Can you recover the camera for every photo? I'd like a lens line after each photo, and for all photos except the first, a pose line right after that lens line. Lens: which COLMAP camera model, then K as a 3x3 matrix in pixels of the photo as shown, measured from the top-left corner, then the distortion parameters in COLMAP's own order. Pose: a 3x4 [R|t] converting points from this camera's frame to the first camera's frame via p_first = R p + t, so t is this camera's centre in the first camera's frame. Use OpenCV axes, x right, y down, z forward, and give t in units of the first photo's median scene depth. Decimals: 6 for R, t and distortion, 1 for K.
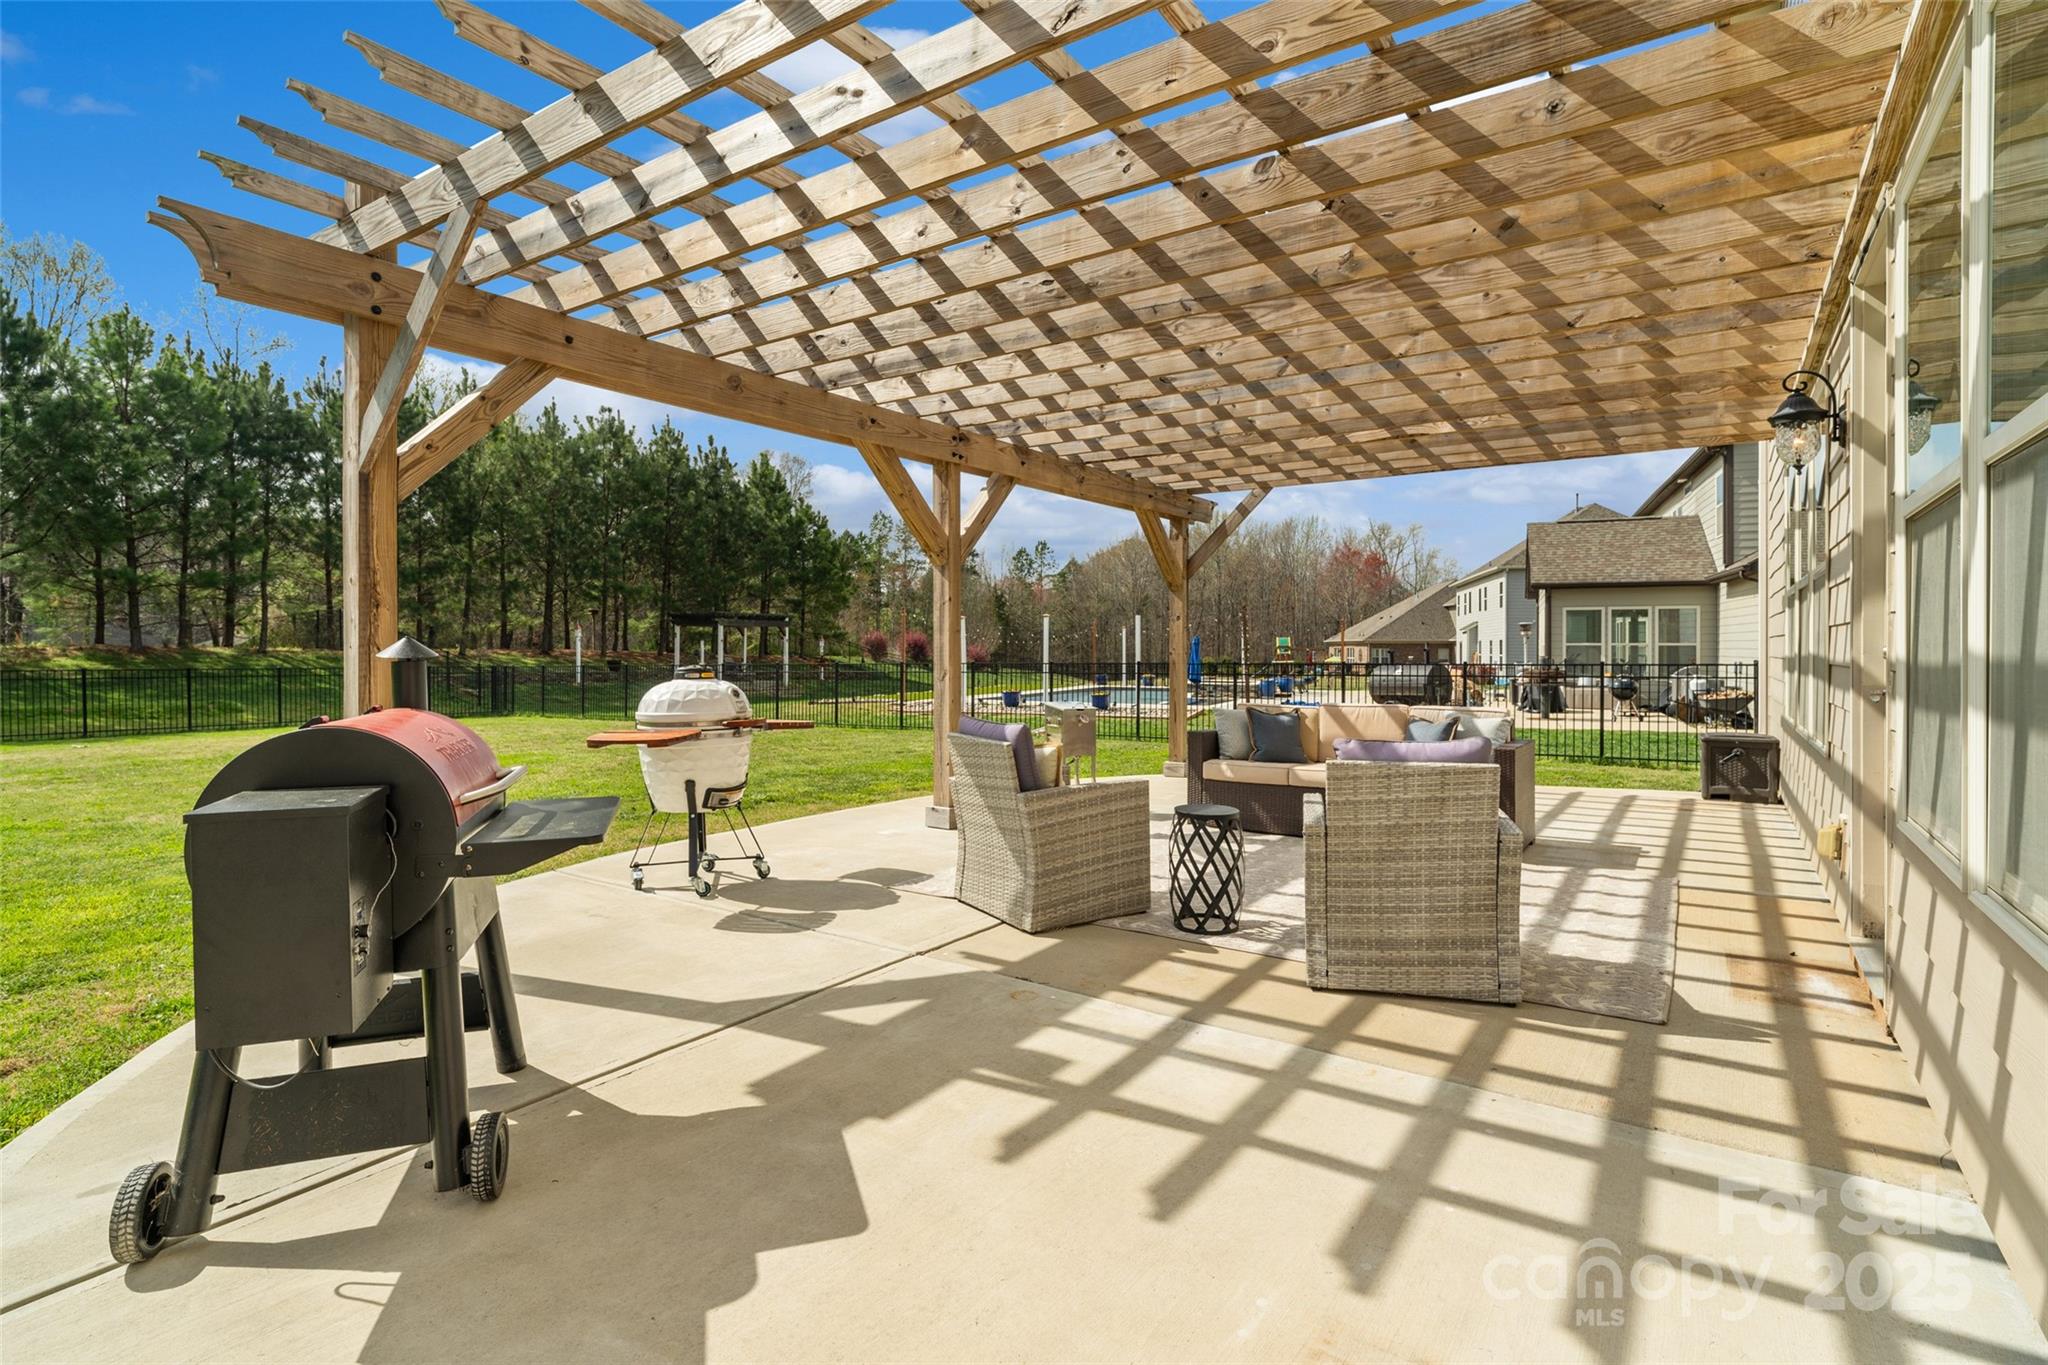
lens RADIAL K [[981.1, 0, 1016.2], [0, 981.1, 664.6], [0, 0, 1]] dist [-0.013186, 0.005890]
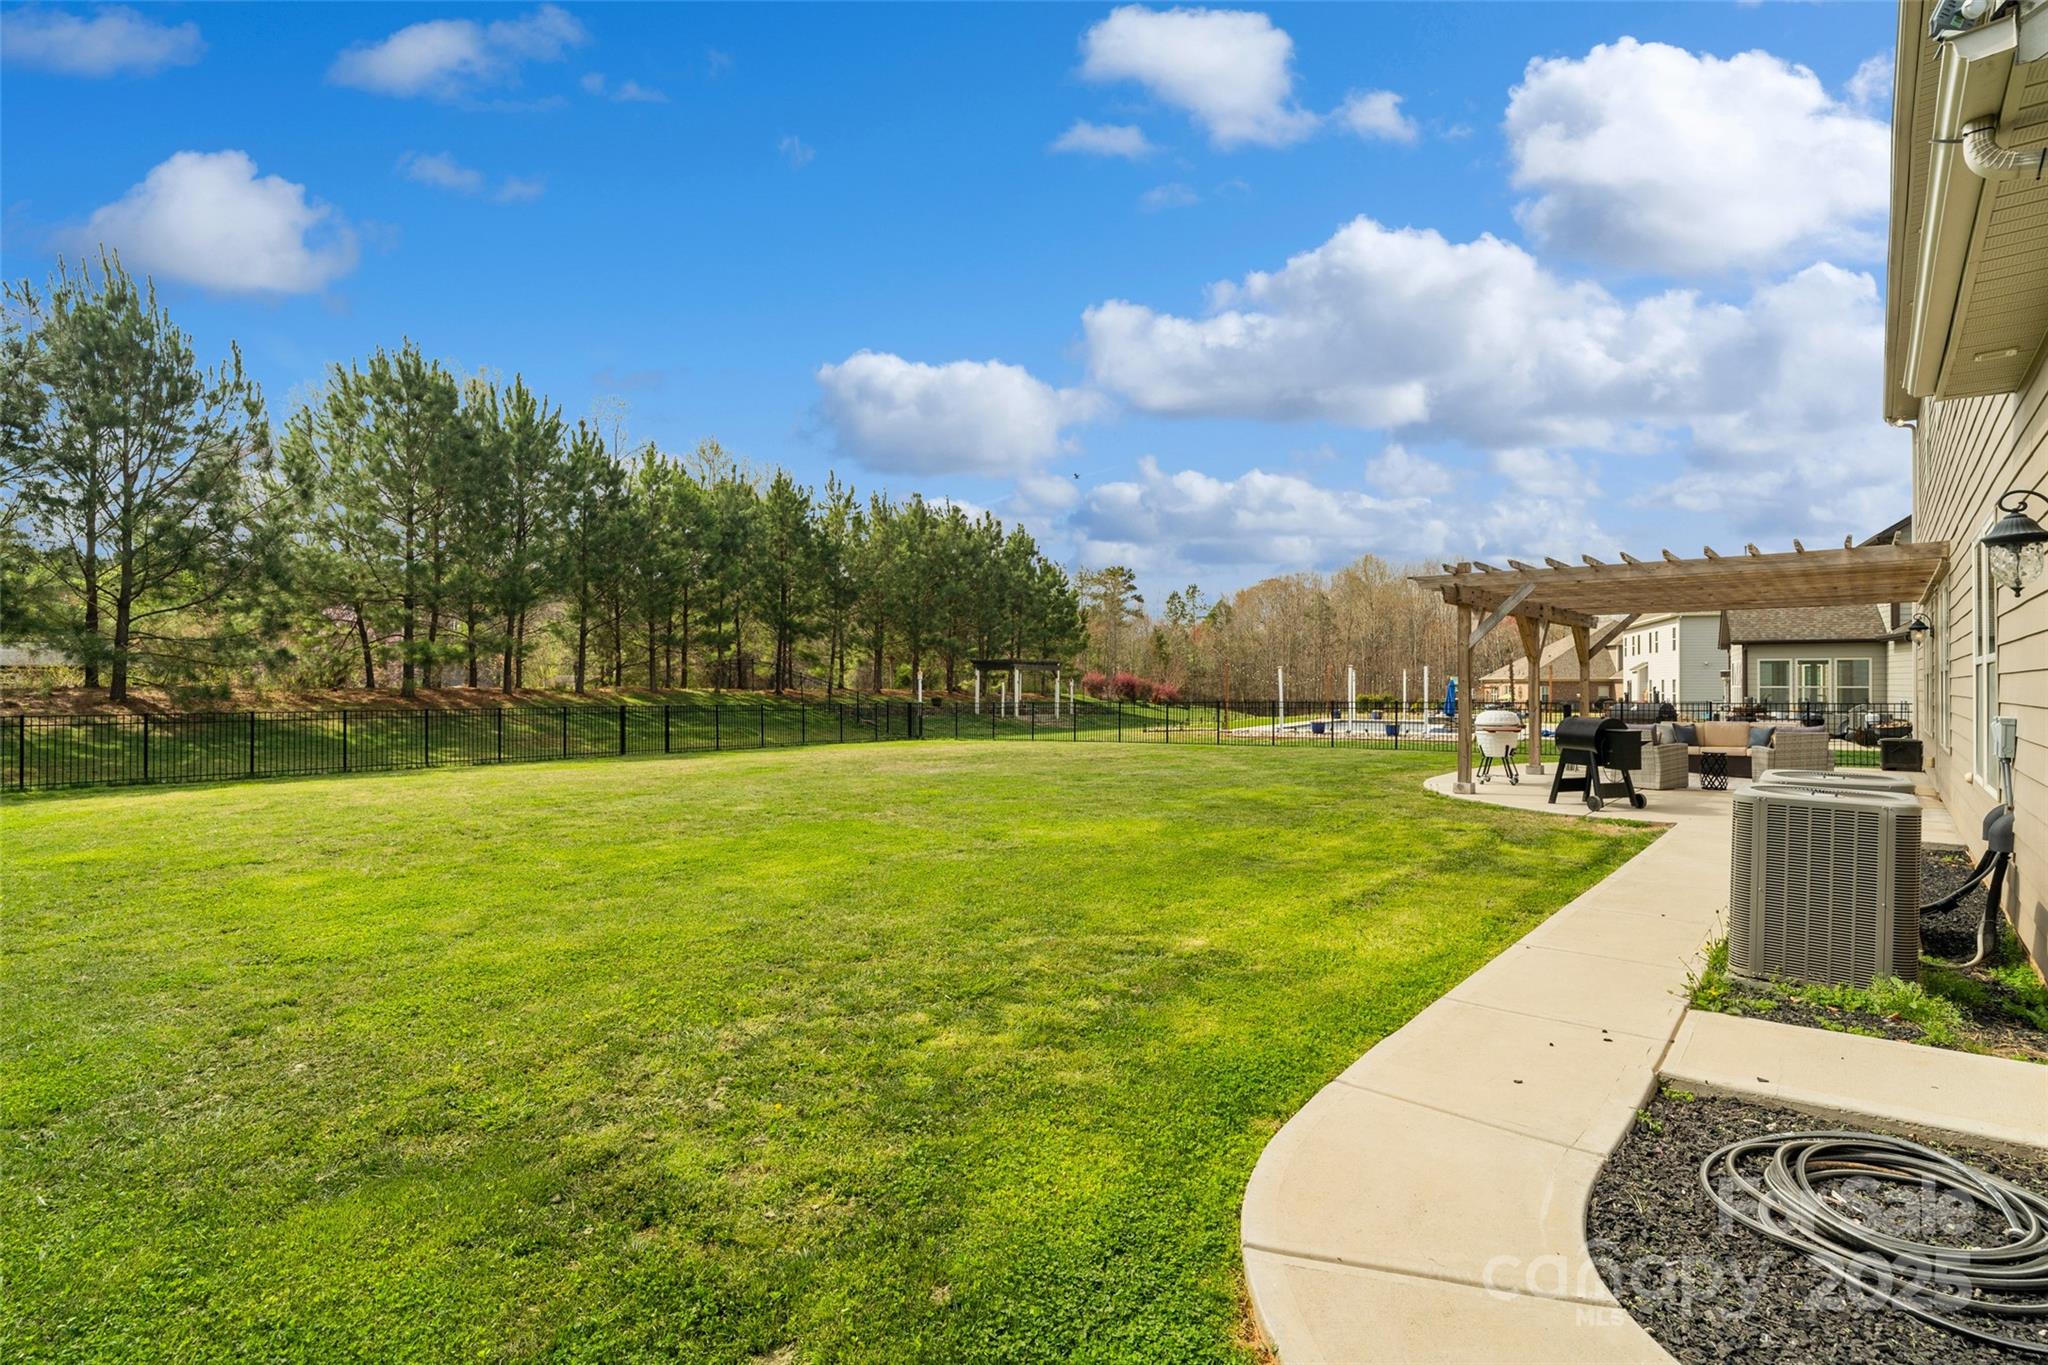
lens RADIAL K [[981.1, 0, 1019.9], [0, 981.1, 684.9], [0, 0, 1]] dist [-0.013186, 0.005890]
pose [[0.994828, -0.000094, -0.101578, -0.286205], [-0.001501, 0.999877, -0.015621, -0.001584], [0.101567, 0.015693, 0.994705, -0.391606]]
